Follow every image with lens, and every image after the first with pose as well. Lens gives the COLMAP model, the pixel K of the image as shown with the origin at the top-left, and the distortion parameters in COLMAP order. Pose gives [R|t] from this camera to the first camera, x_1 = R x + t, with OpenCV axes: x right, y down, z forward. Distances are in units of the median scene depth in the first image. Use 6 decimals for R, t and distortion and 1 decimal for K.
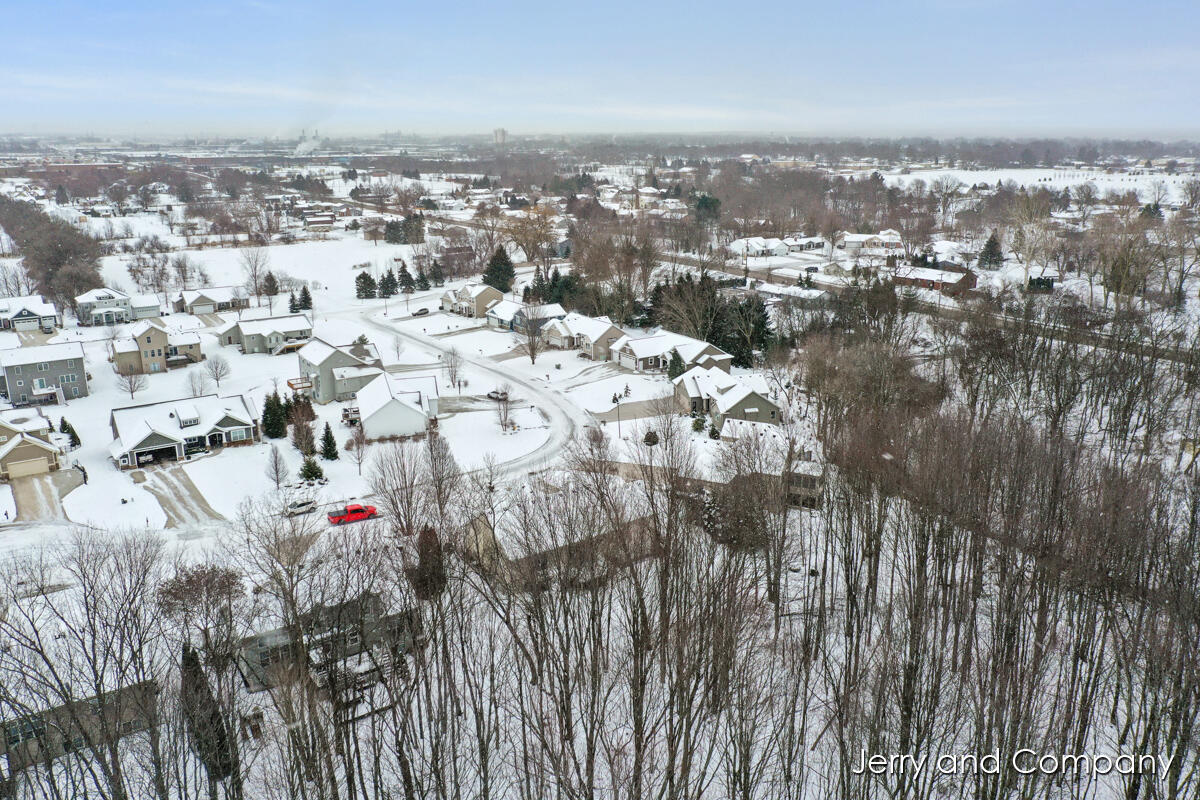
lens RADIAL K [[935.4, 0, 598.3], [0, 935.4, 398.3], [0, 0, 1]] dist [-0.004279, -0.005140]
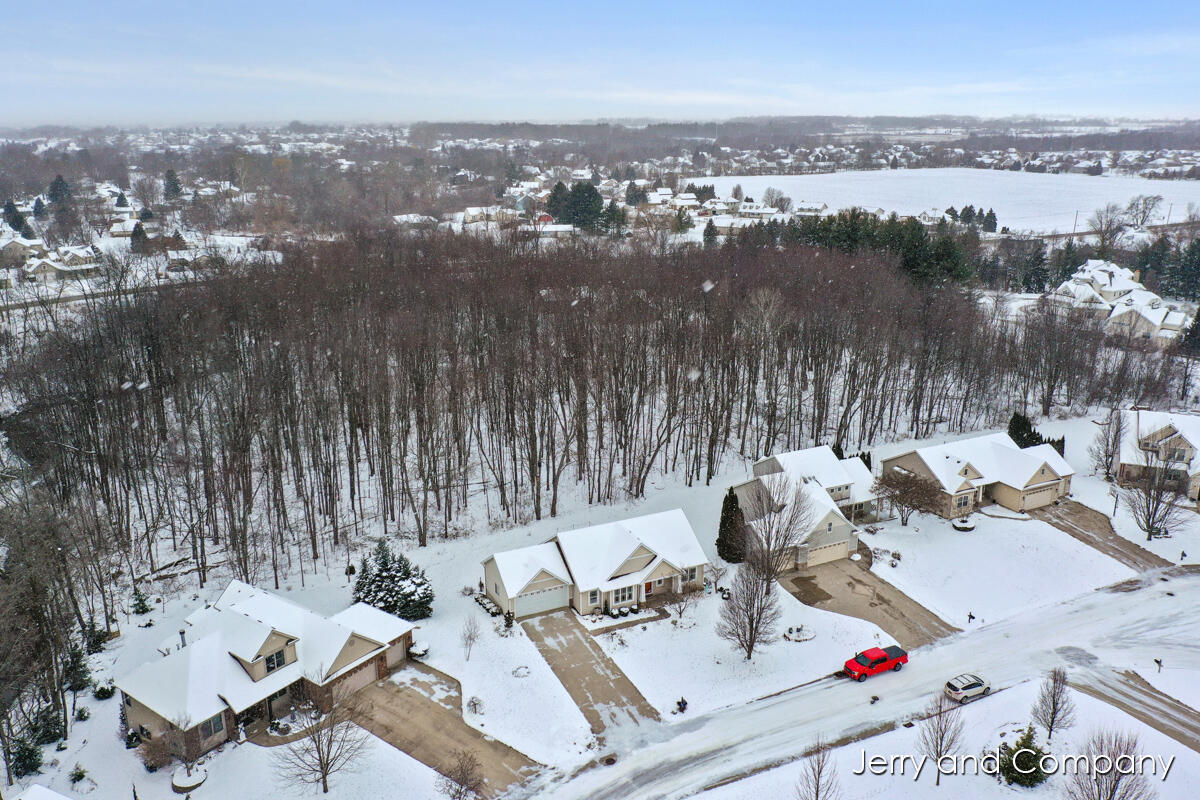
lens RADIAL K [[935.4, 0, 600.5], [0, 935.4, 405.2], [0, 0, 1]] dist [-0.004279, -0.005140]
pose [[-0.987802, -0.039130, 0.150716, -0.131595], [0.048869, 0.841101, 0.538666, -0.363651], [-0.147845, 0.539461, -0.828929, 1.268647]]
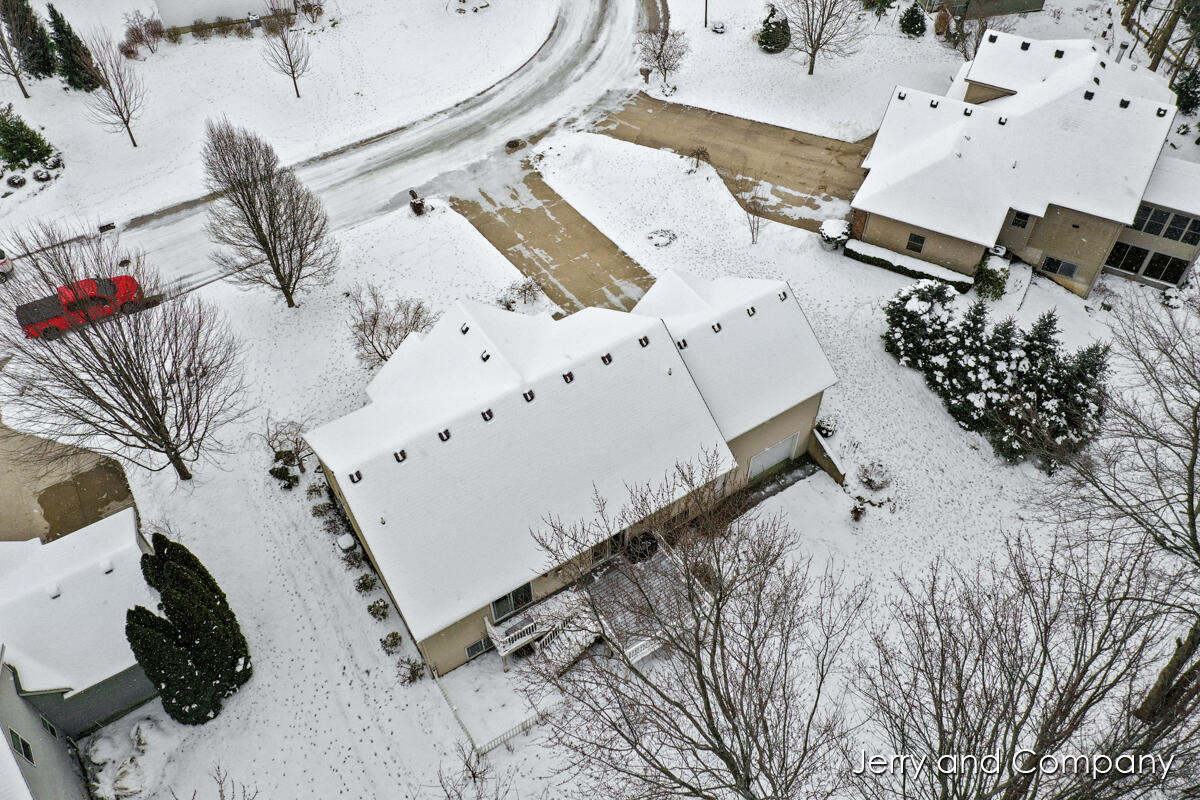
lens RADIAL K [[935.4, 0, 596.6], [0, 935.4, 398.3], [0, 0, 1]] dist [-0.004279, -0.005140]
pose [[0.999505, 0.021165, -0.023286, -0.016938], [-0.004943, 0.836418, 0.548071, -0.061160], [0.031077, -0.547684, 0.836108, 0.528707]]
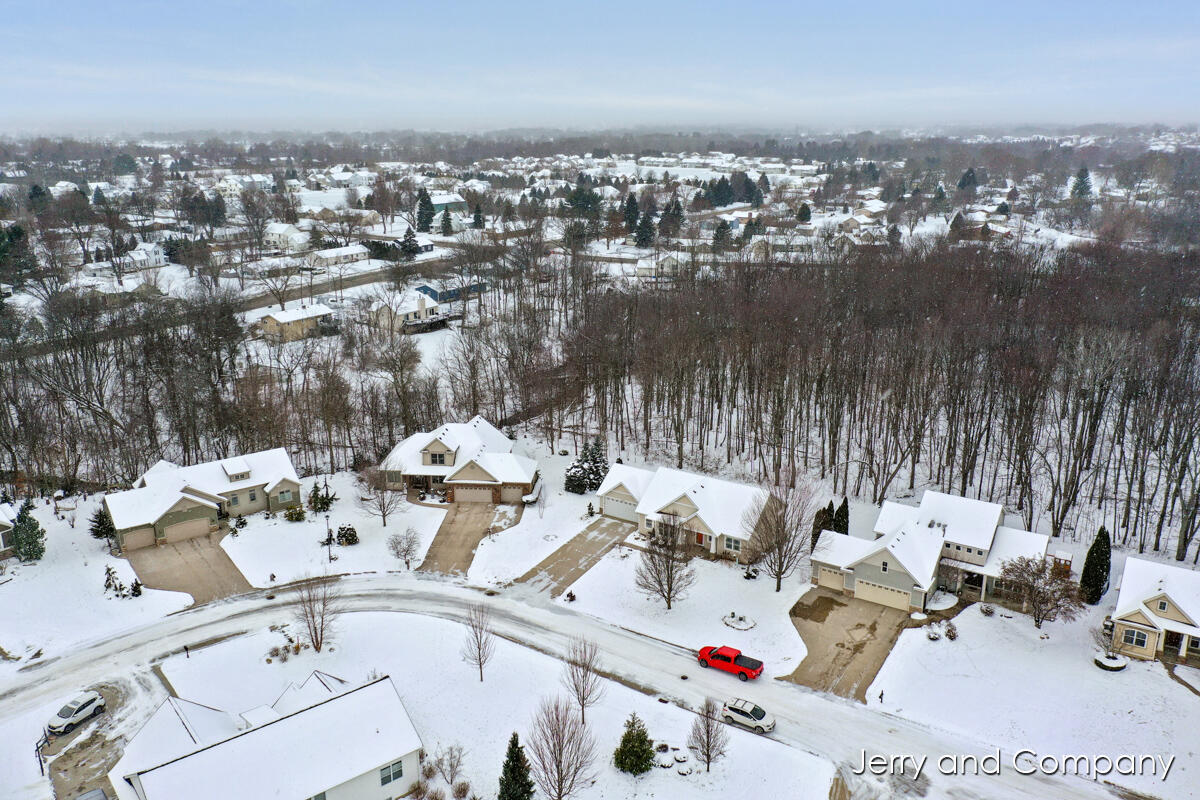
lens RADIAL K [[935.4, 0, 596.3], [0, 935.4, 395.7], [0, 0, 1]] dist [-0.004279, -0.005140]
pose [[-0.378608, -0.257188, 0.889107, -0.679466], [0.256630, 0.893783, 0.367821, -0.292424], [-0.889268, 0.367431, -0.272391, 1.014626]]
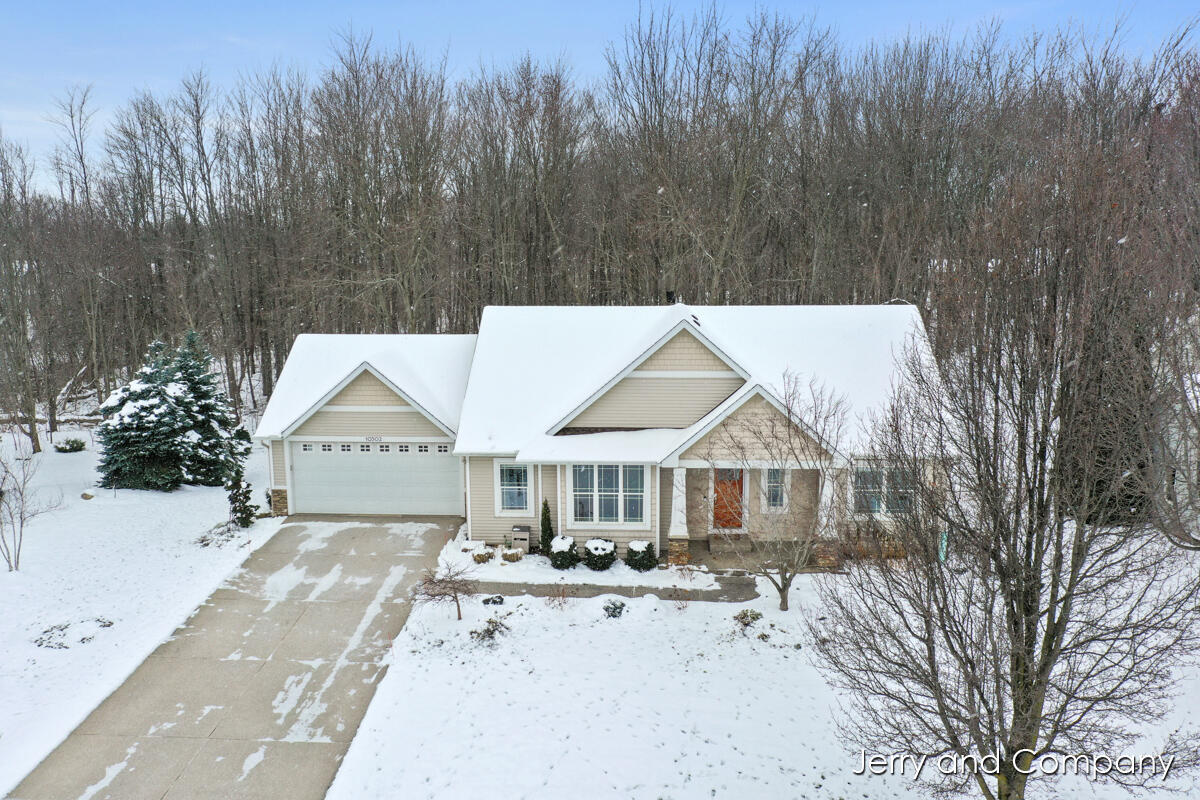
lens RADIAL K [[935.4, 0, 595.0], [0, 935.4, 397.0], [0, 0, 1]] dist [-0.004279, -0.005140]
pose [[-0.790603, -0.094404, 0.605008, -0.164170], [0.173508, 0.913010, 0.369199, 0.010731], [-0.587232, 0.396864, -0.705449, 0.923820]]
